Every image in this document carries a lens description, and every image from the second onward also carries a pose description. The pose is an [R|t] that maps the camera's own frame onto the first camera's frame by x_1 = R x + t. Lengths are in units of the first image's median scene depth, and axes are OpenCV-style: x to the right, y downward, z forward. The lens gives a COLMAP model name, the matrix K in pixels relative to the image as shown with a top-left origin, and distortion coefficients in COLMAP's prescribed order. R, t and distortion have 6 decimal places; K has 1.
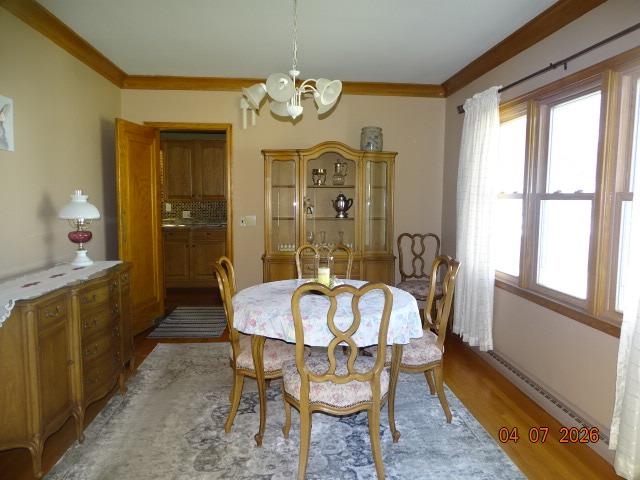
lens RADIAL K [[464.7, 0, 320.3], [0, 464.7, 241.0], [0, 0, 1]] dist [0.013607, -0.016950]
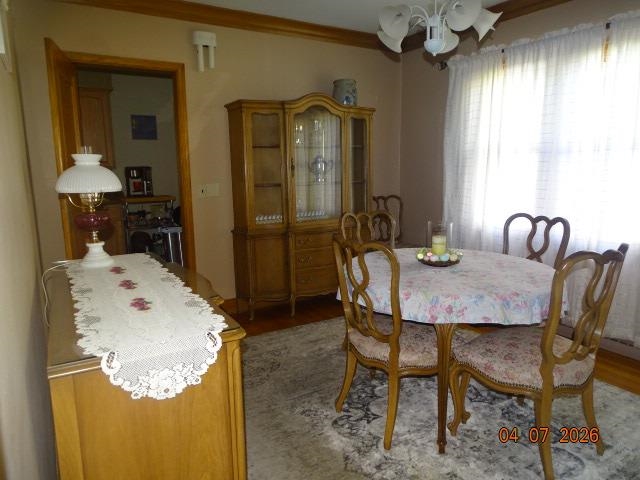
lens RADIAL K [[464.7, 0, 324.6], [0, 464.7, 238.0], [0, 0, 1]] dist [0.013607, -0.016950]
pose [[0.889991, -0.087160, 0.447571, -0.520505], [0.058606, 0.995285, 0.077284, -0.016386], [-0.452197, -0.042551, 0.890902, 0.290150]]
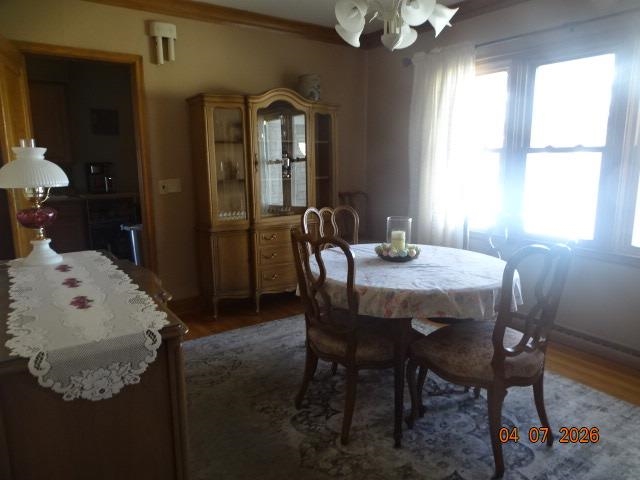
lens RADIAL K [[464.7, 0, 320.5], [0, 464.7, 239.9], [0, 0, 1]] dist [0.013607, -0.016950]
pose [[0.867016, -0.096234, 0.488899, -0.496614], [0.059048, 0.994102, 0.090961, -0.012846], [-0.494769, -0.049996, 0.867585, 0.283601]]
